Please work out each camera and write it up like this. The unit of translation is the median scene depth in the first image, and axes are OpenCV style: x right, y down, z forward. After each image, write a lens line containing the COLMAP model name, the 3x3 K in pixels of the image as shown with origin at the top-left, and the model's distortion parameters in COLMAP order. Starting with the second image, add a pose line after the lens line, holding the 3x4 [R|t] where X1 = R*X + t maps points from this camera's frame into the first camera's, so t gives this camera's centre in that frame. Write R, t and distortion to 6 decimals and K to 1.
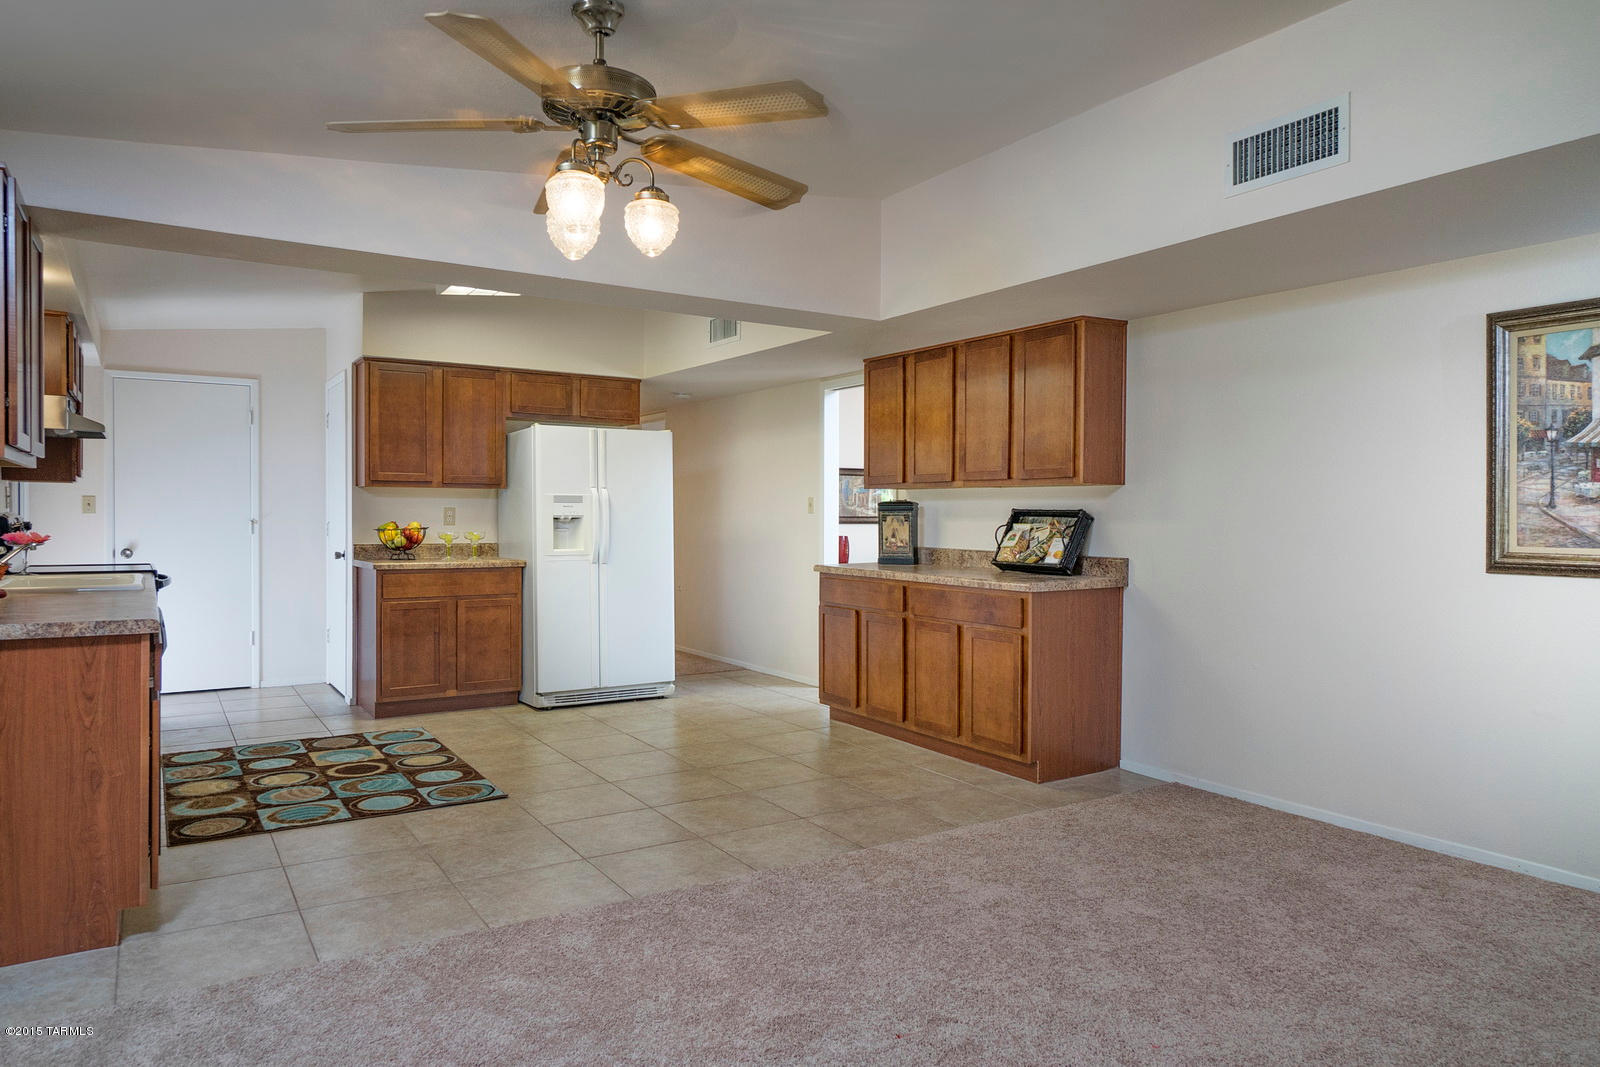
lens RADIAL K [[946.5, 0, 857.0], [0, 946.5, 530.4], [0, 0, 1]] dist [-0.000832, 0.000810]
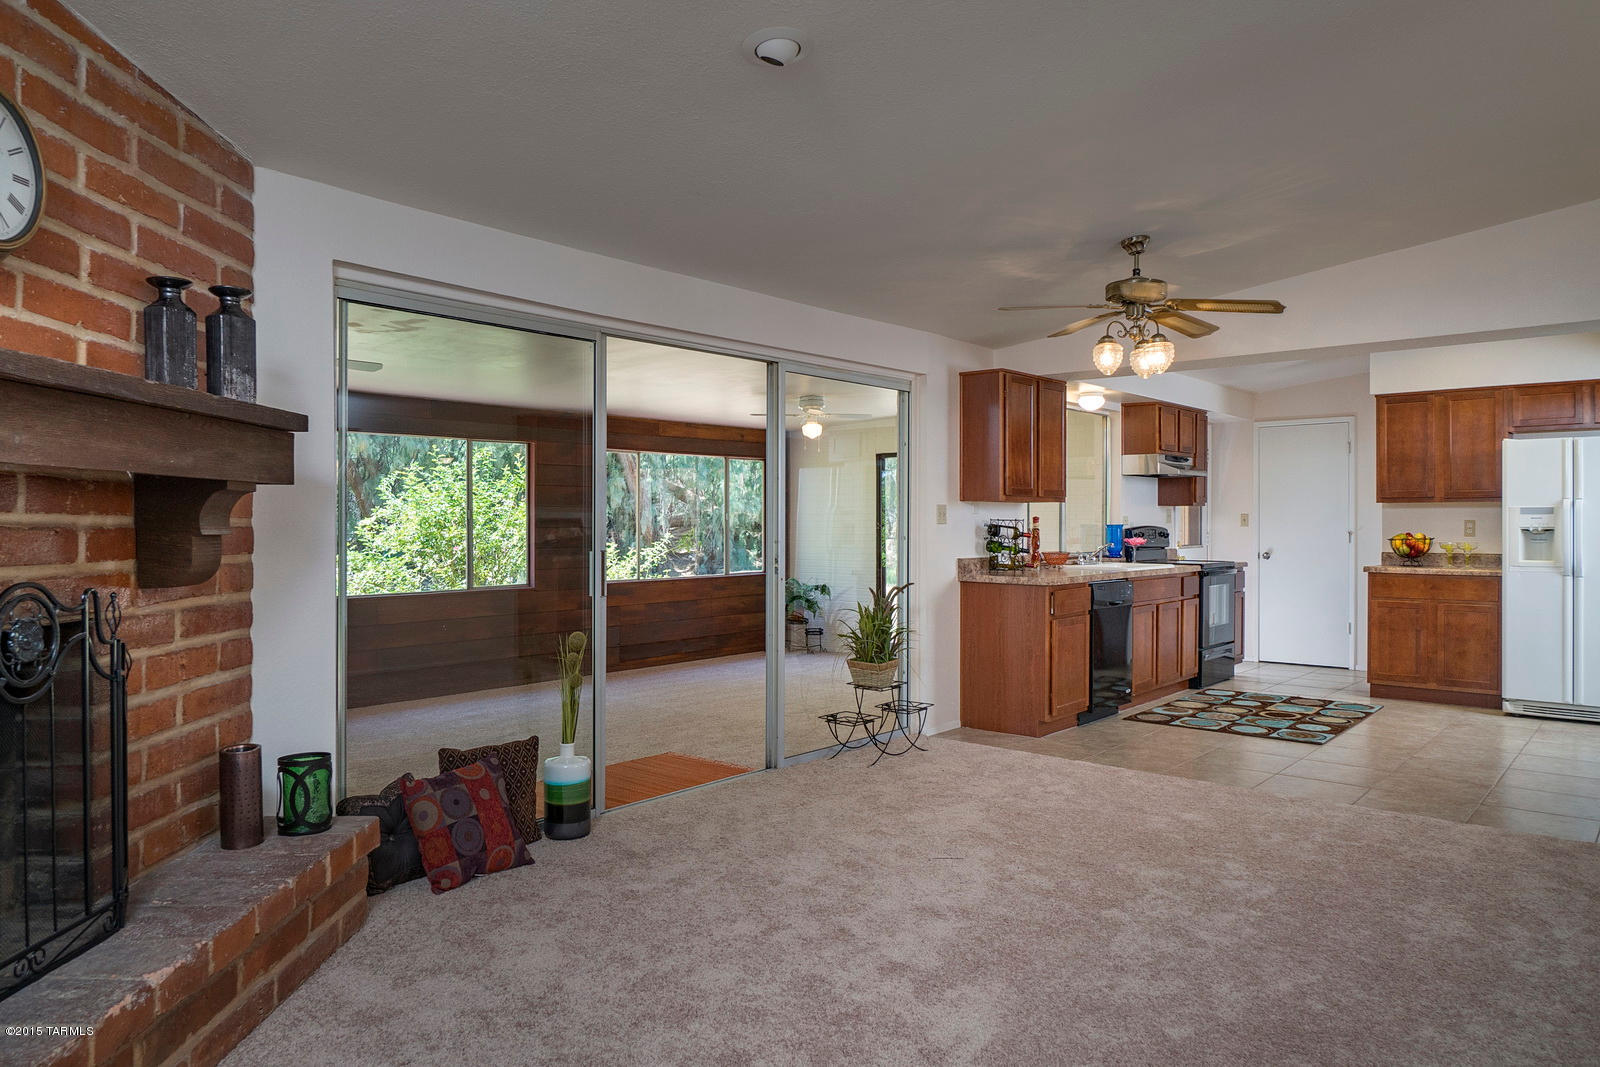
lens RADIAL K [[946.5, 0, 857.0], [0, 946.5, 530.4], [0, 0, 1]] dist [-0.000832, 0.000810]
pose [[0.351539, 0.000182, -0.936173, 0.379277], [-0.012844, 0.999907, -0.004628, 0.001617], [0.936085, 0.013651, 0.351508, -0.034240]]
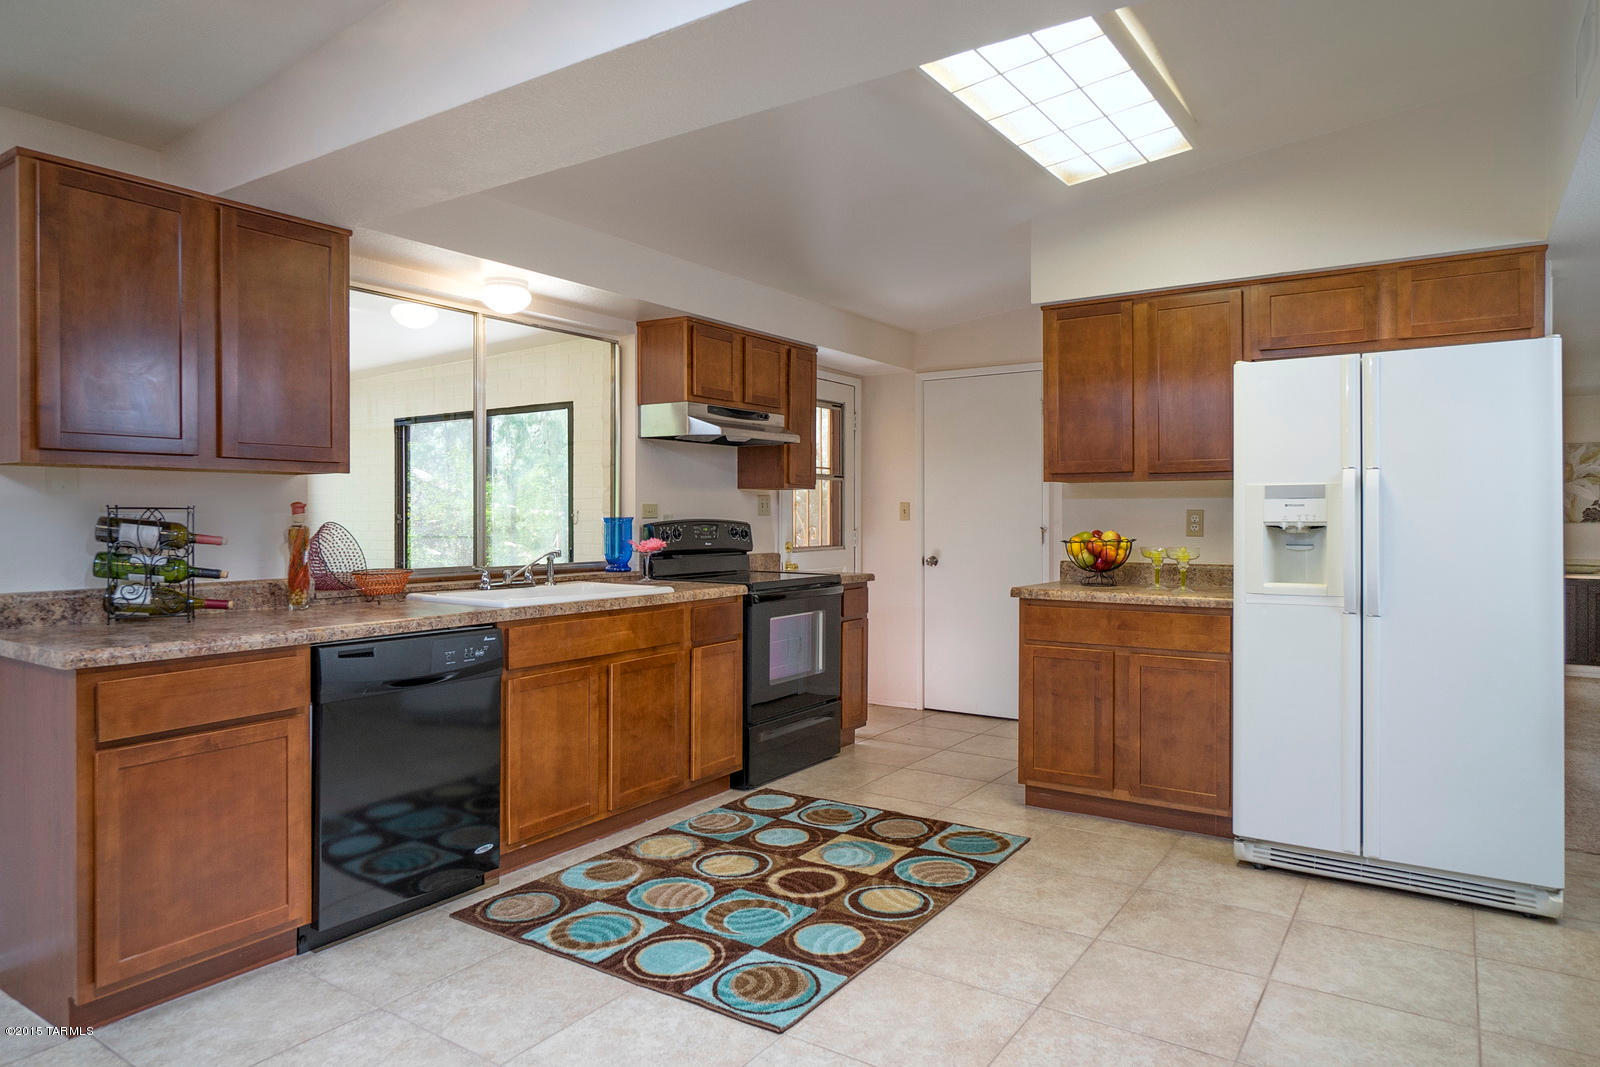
lens RADIAL K [[1005.8, 0, 627.8], [0, 1005.8, 525.1], [0, 0, 1]] dist [-0.004195, -0.001074]
pose [[0.371909, 0.001044, -0.928268, 0.086567], [-0.012115, 0.999920, -0.003730, -0.007121], [0.928190, 0.012634, 0.371892, 0.423033]]
